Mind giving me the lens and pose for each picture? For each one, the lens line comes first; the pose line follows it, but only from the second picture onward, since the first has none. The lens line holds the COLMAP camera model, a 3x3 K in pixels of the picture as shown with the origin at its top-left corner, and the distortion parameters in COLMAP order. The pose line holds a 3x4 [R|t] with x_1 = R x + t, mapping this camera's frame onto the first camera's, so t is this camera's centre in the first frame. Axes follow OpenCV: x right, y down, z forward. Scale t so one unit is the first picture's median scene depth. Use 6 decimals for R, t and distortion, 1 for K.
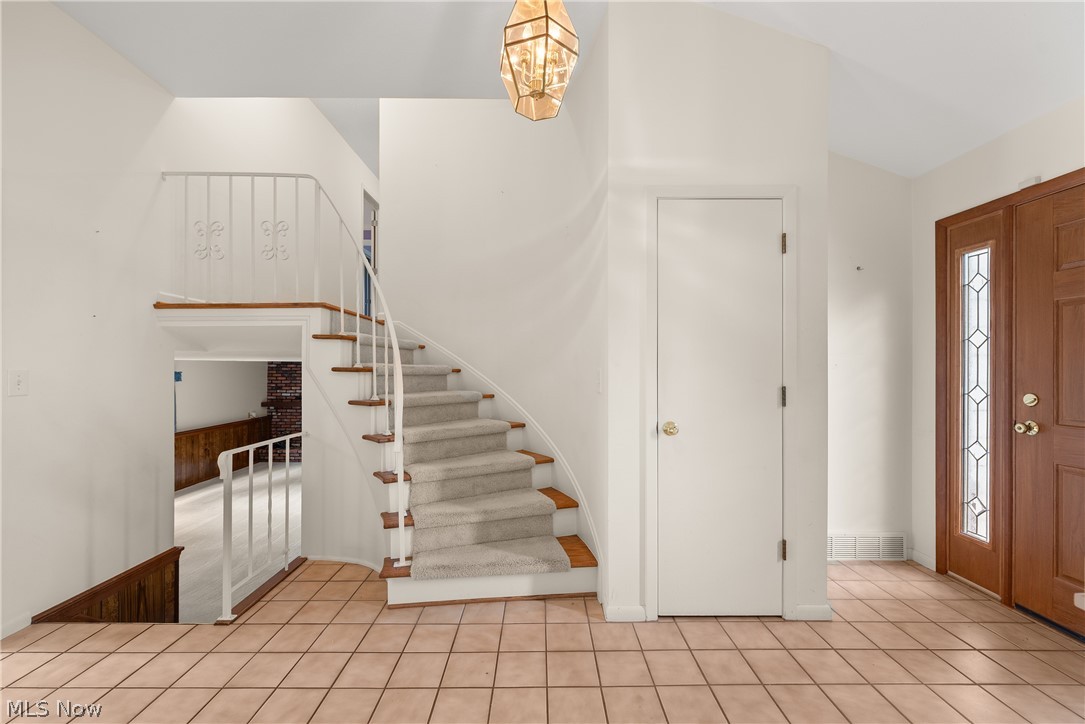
lens RADIAL K [[430.5, 0, 541.4], [0, 430.5, 368.1], [0, 0, 1]] dist [0.000457, -0.000545]
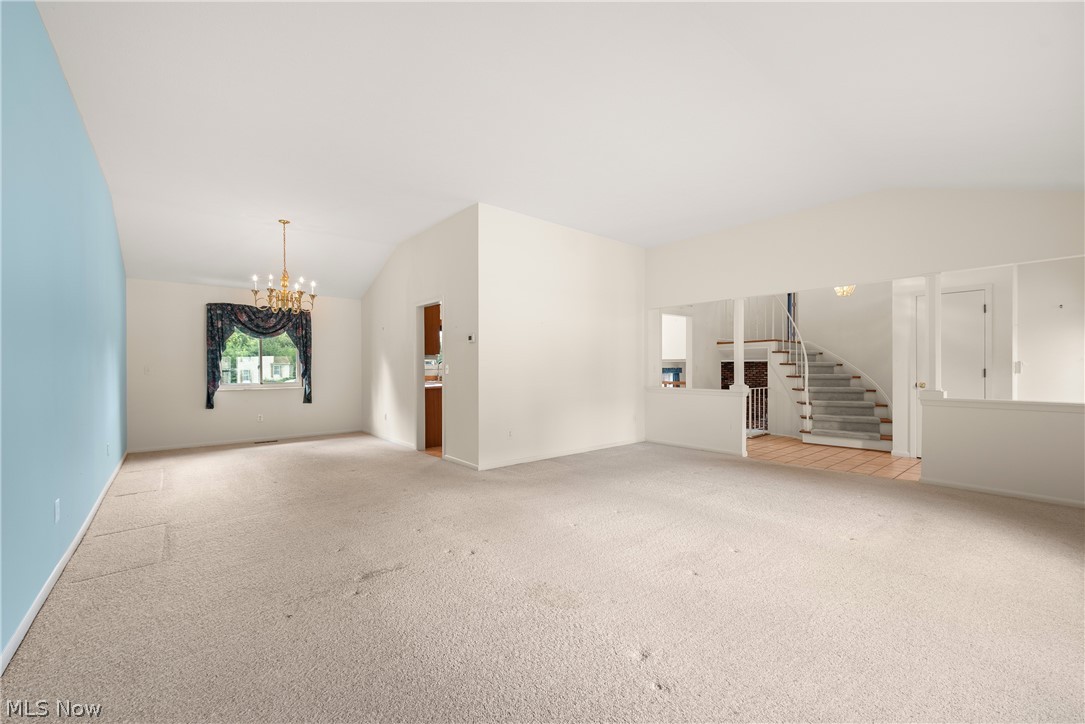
lens RADIAL K [[430.5, 0, 541.4], [0, 430.5, 368.1], [0, 0, 1]] dist [0.000457, -0.000545]
pose [[0.627745, -0.002429, -0.778415, 0.669170], [0.003212, 0.999995, -0.000530, 0.025299], [0.778413, -0.002167, 0.627749, -1.836388]]
